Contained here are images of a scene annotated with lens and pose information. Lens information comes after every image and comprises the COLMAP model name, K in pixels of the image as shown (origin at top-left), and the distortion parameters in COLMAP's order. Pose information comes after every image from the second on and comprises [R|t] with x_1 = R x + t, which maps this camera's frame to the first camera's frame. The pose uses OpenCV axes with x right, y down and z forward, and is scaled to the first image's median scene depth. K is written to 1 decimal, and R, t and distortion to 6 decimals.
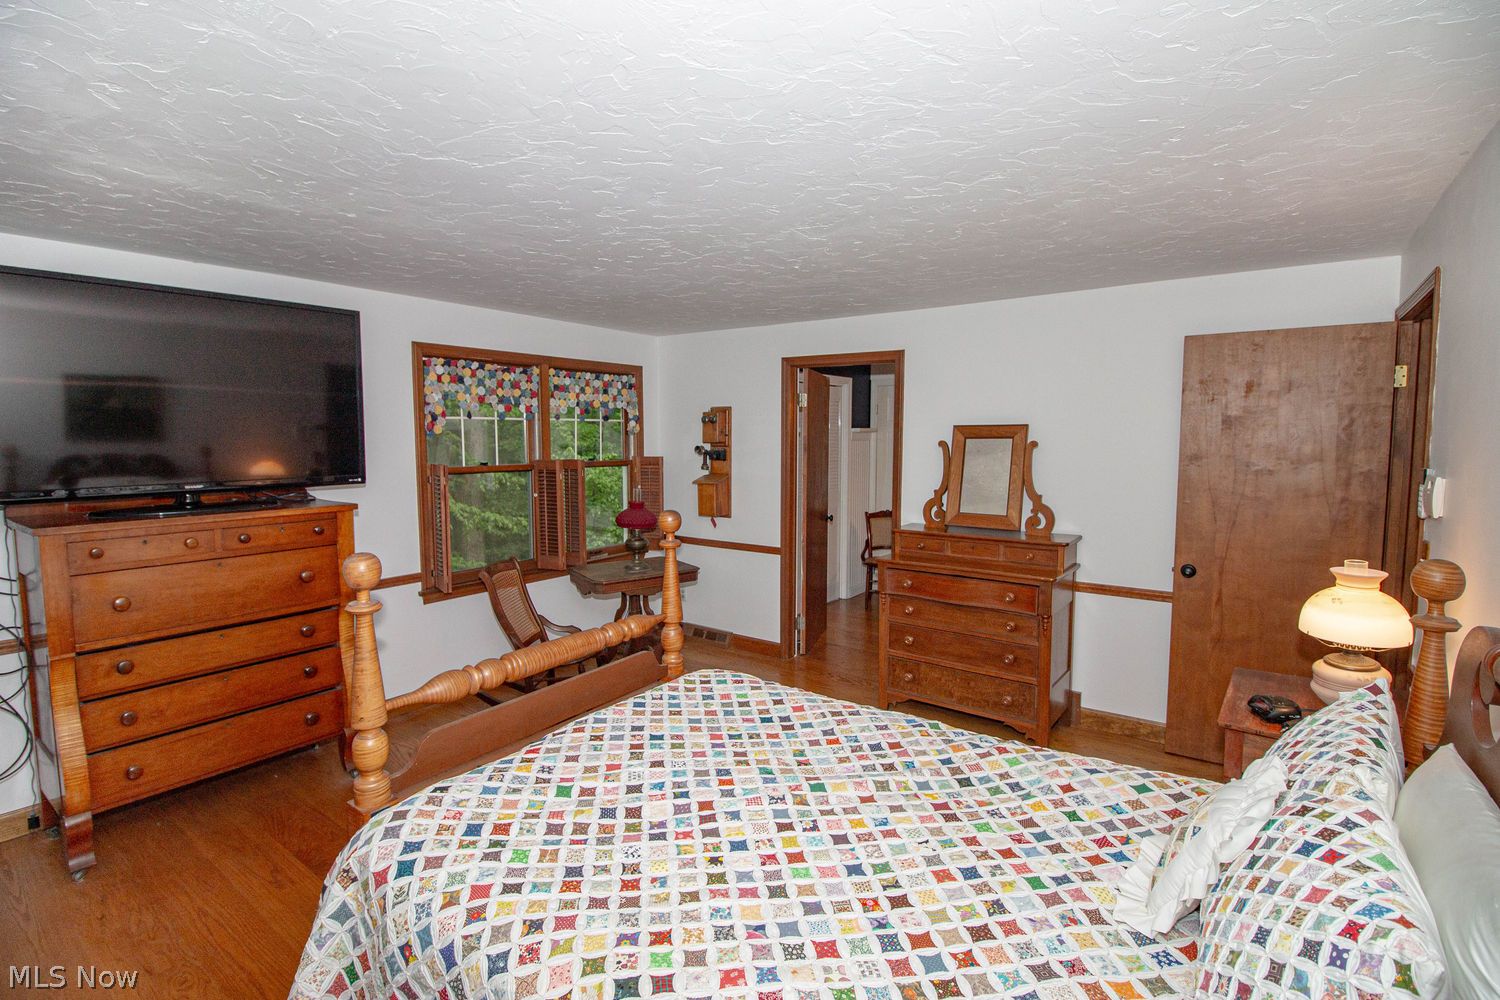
lens RADIAL K [[703.8, 0, 743.6], [0, 703.8, 498.5], [0, 0, 1]] dist [-0.011883, -0.002716]
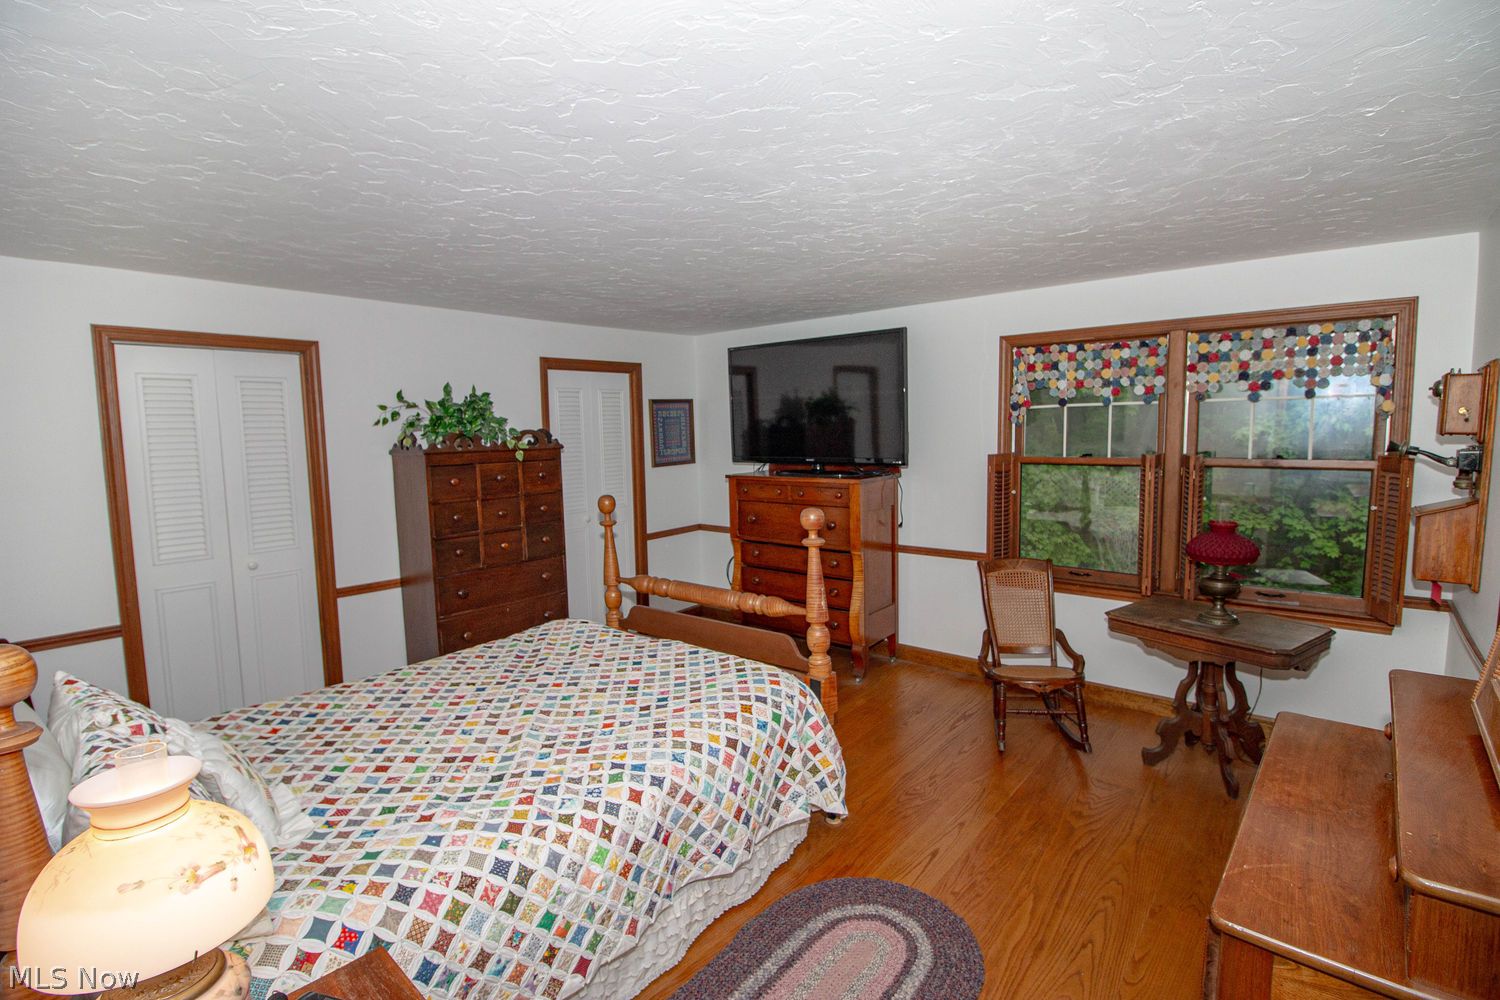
lens RADIAL K [[703.8, 0, 743.4], [0, 703.8, 496.6], [0, 0, 1]] dist [-0.011883, -0.002716]
pose [[-0.070107, 0.101113, -0.992402, 0.614766], [-0.067144, 0.992115, 0.105828, -0.067550], [0.995277, 0.074053, -0.062765, 0.674248]]
